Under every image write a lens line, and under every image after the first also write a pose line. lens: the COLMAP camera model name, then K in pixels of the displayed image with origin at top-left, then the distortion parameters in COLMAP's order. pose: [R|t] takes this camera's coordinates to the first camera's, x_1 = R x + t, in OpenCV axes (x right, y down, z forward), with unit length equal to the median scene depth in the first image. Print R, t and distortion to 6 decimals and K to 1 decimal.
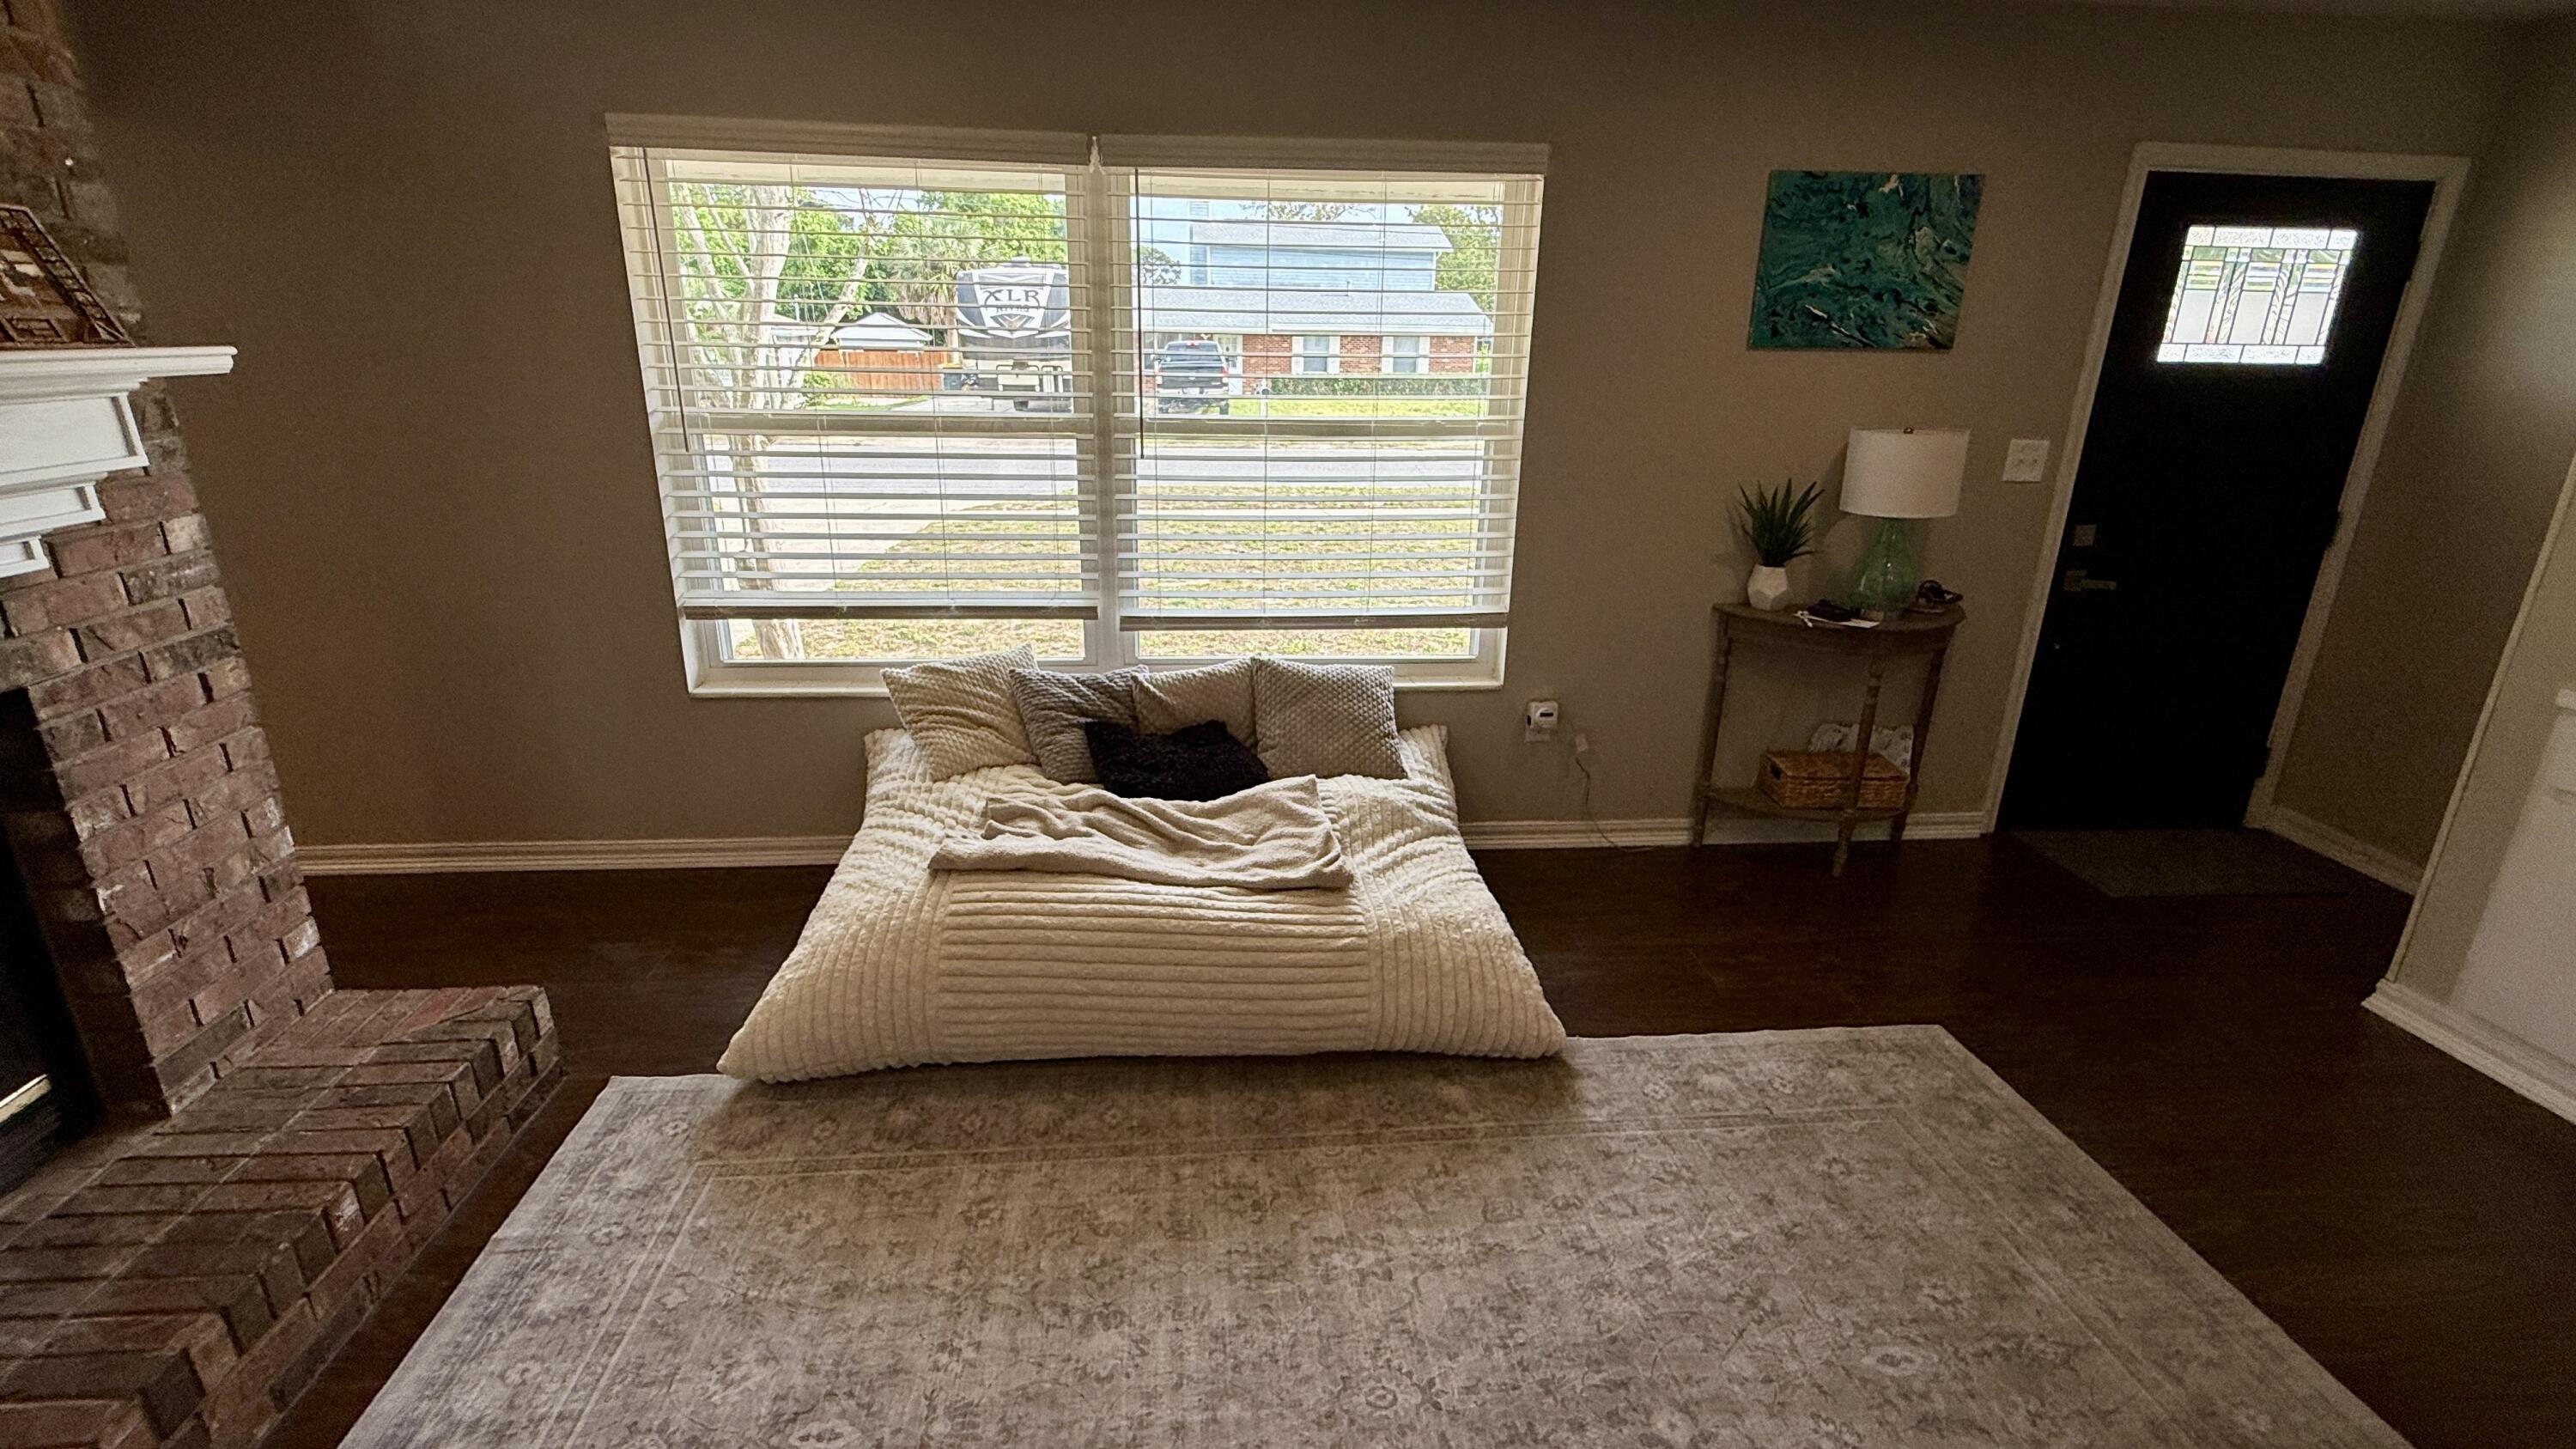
lens RADIAL K [[1159.1, 0, 1288.0], [0, 1159.1, 724.5], [0, 0, 1]] dist [0.000290, 0.000183]
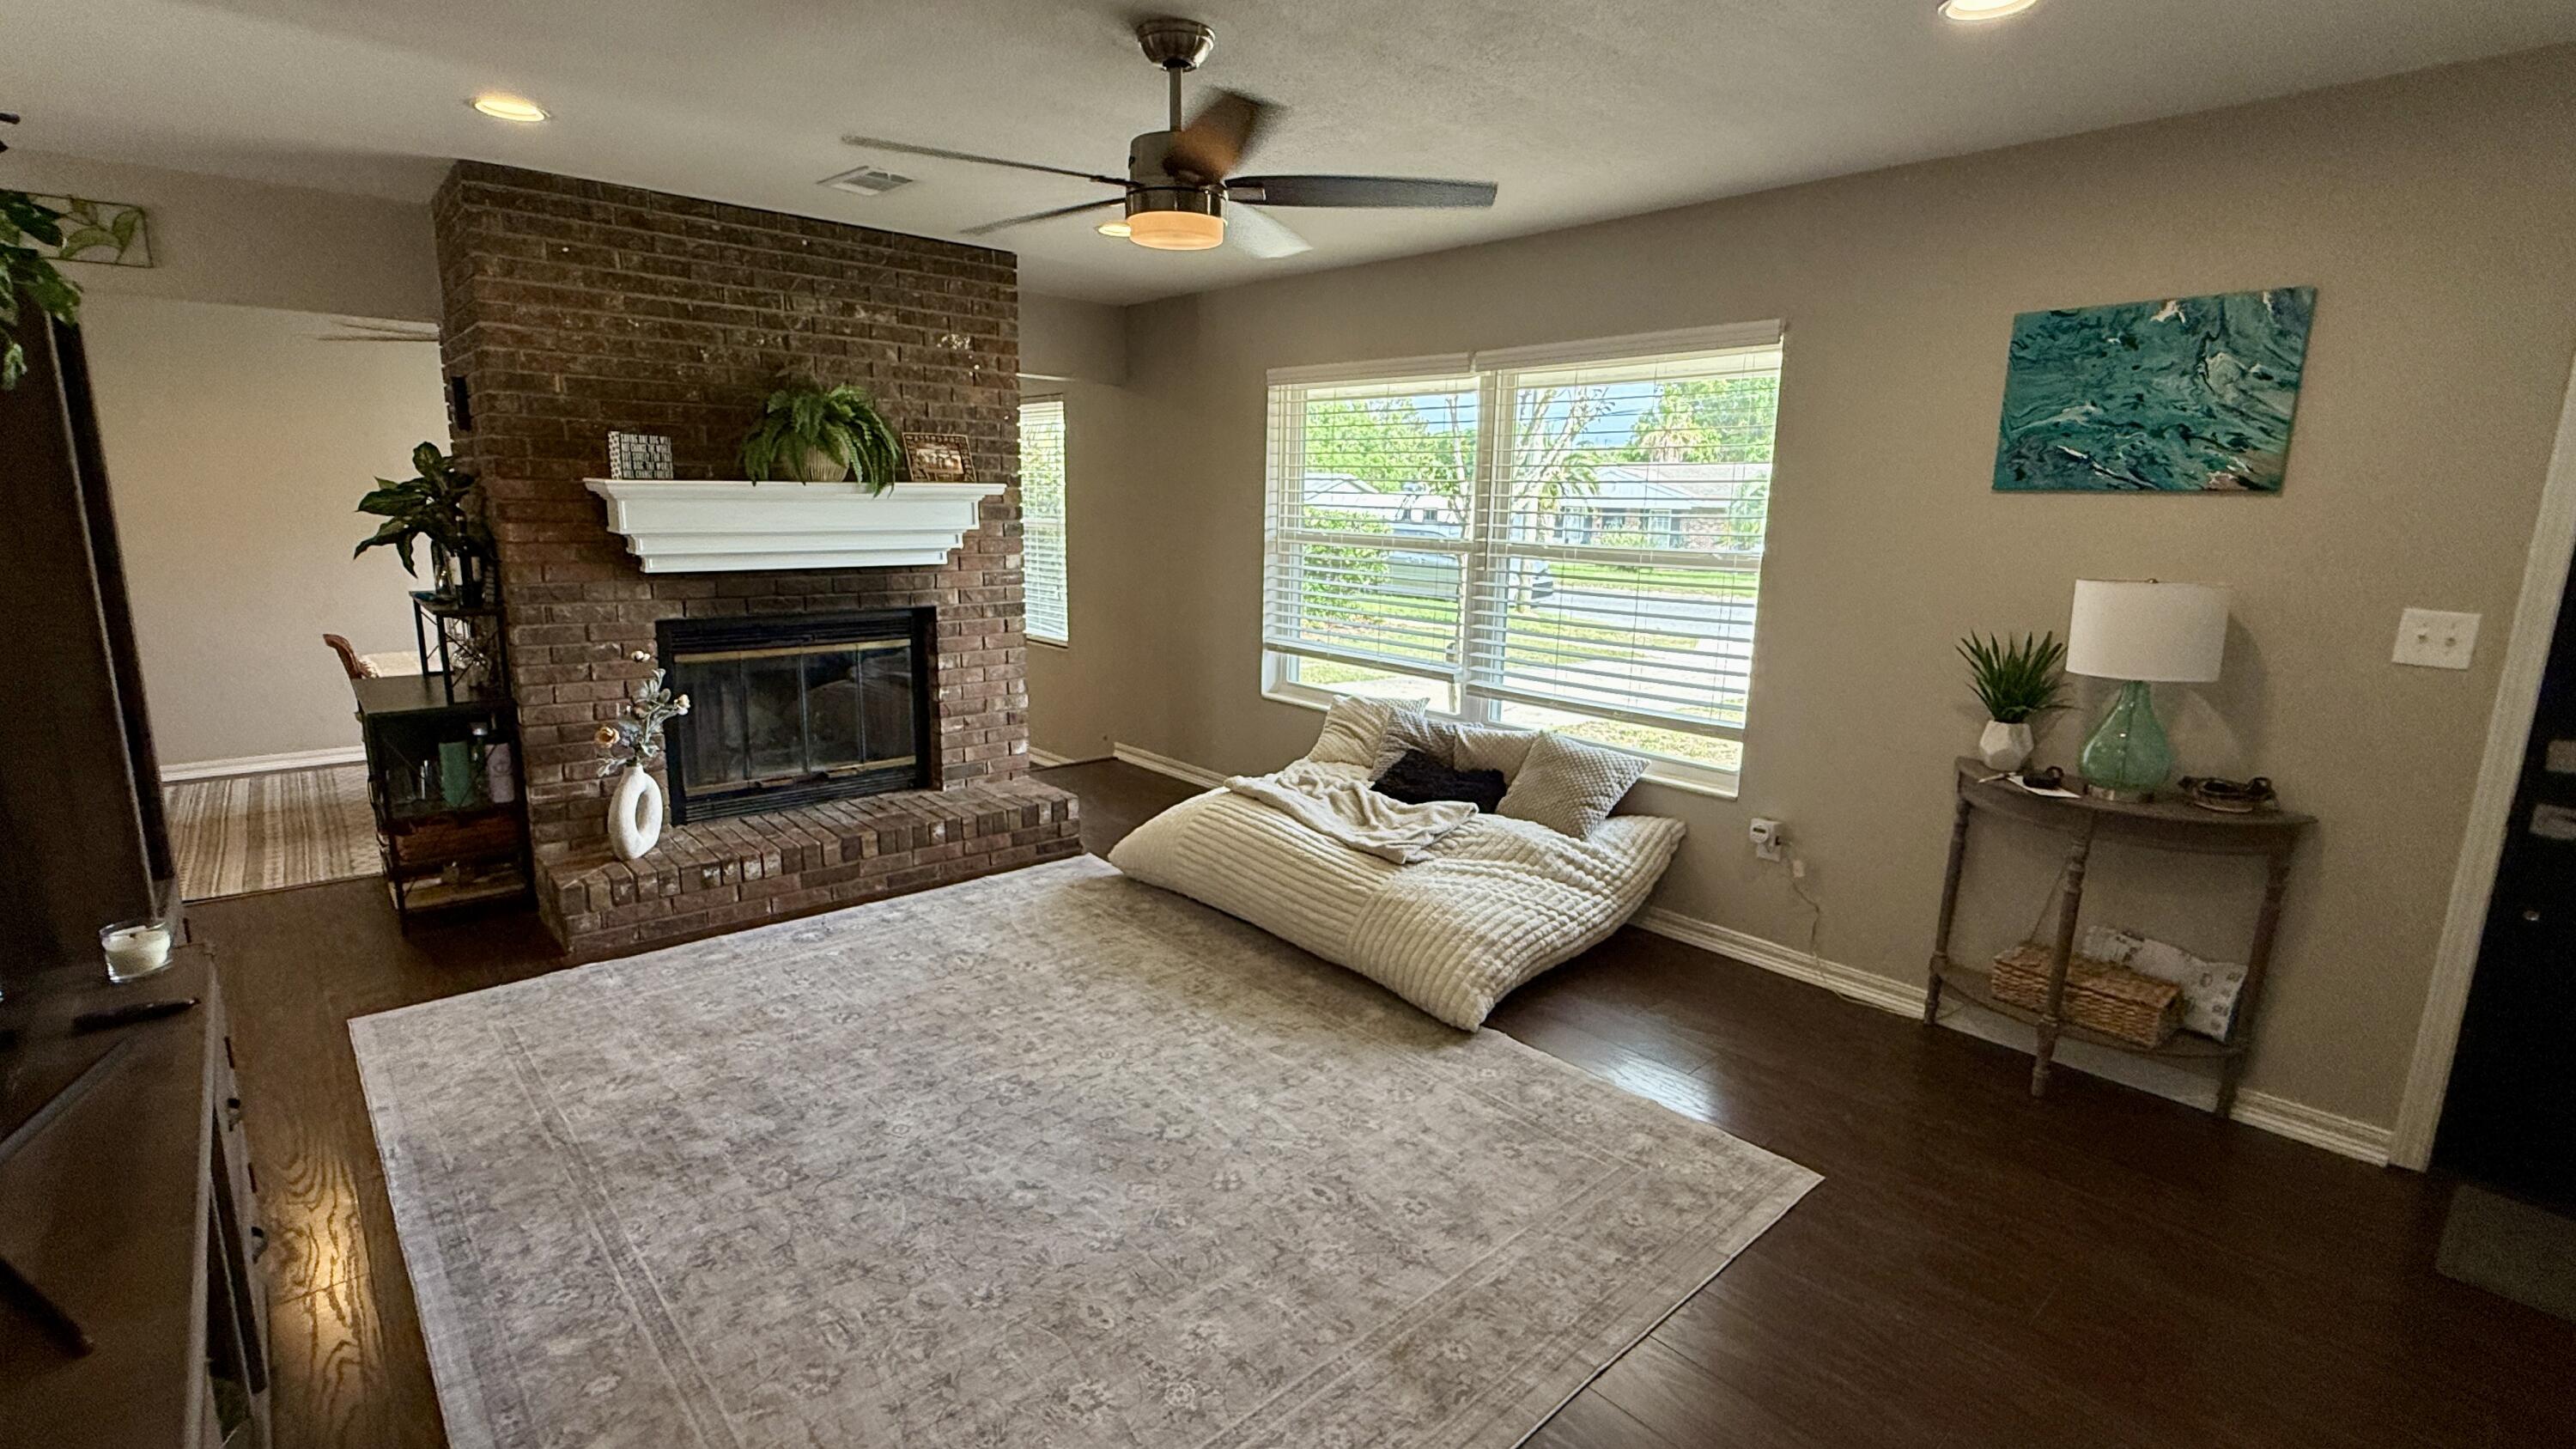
lens RADIAL K [[1159.1, 0, 1288.0], [0, 1159.1, 724.5], [0, 0, 1]] dist [0.000290, 0.000183]
pose [[0.599582, 0.152688, -0.785613, 0.854147], [-0.263479, 0.964569, -0.013620, 0.028691], [0.755698, 0.215159, 0.618568, 0.008998]]
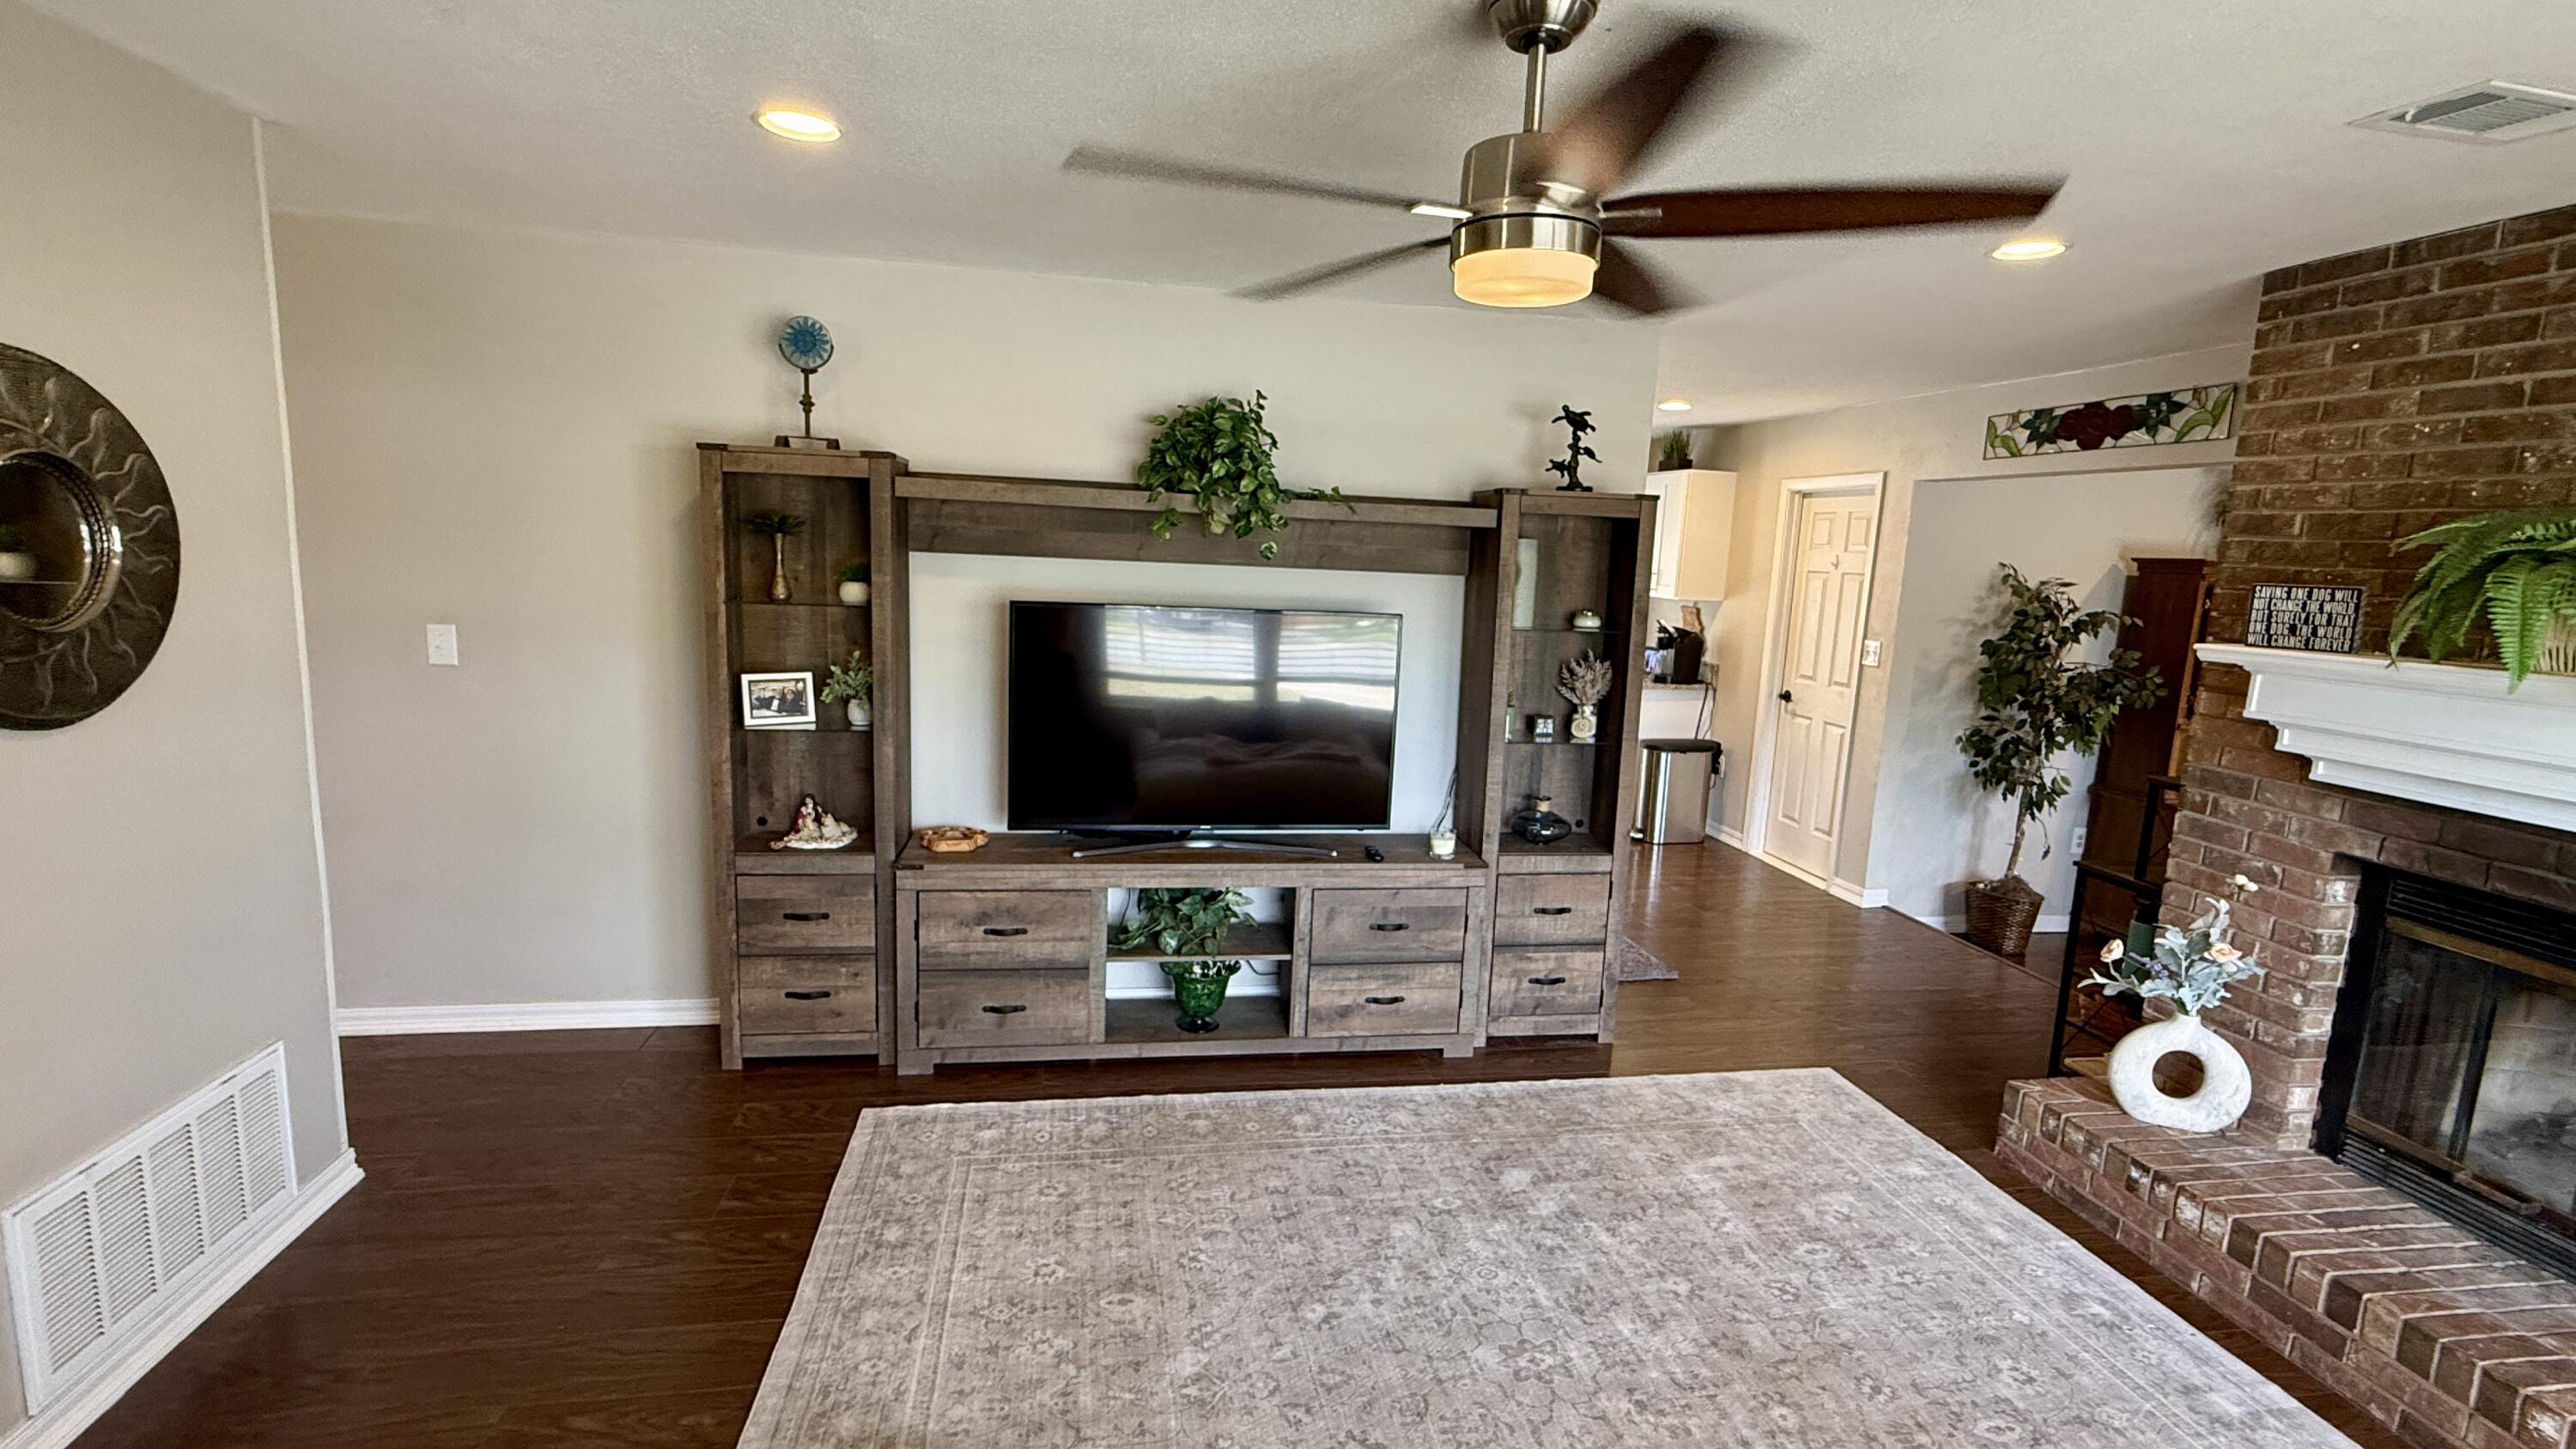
lens RADIAL K [[1159.1, 0, 1288.0], [0, 1159.1, 724.5], [0, 0, 1]] dist [0.000290, 0.000183]
pose [[-0.994718, -0.045493, -0.092019, 0.295734], [-0.082923, 0.884505, 0.459102, -0.336765], [0.060506, 0.464307, -0.883605, 0.926567]]
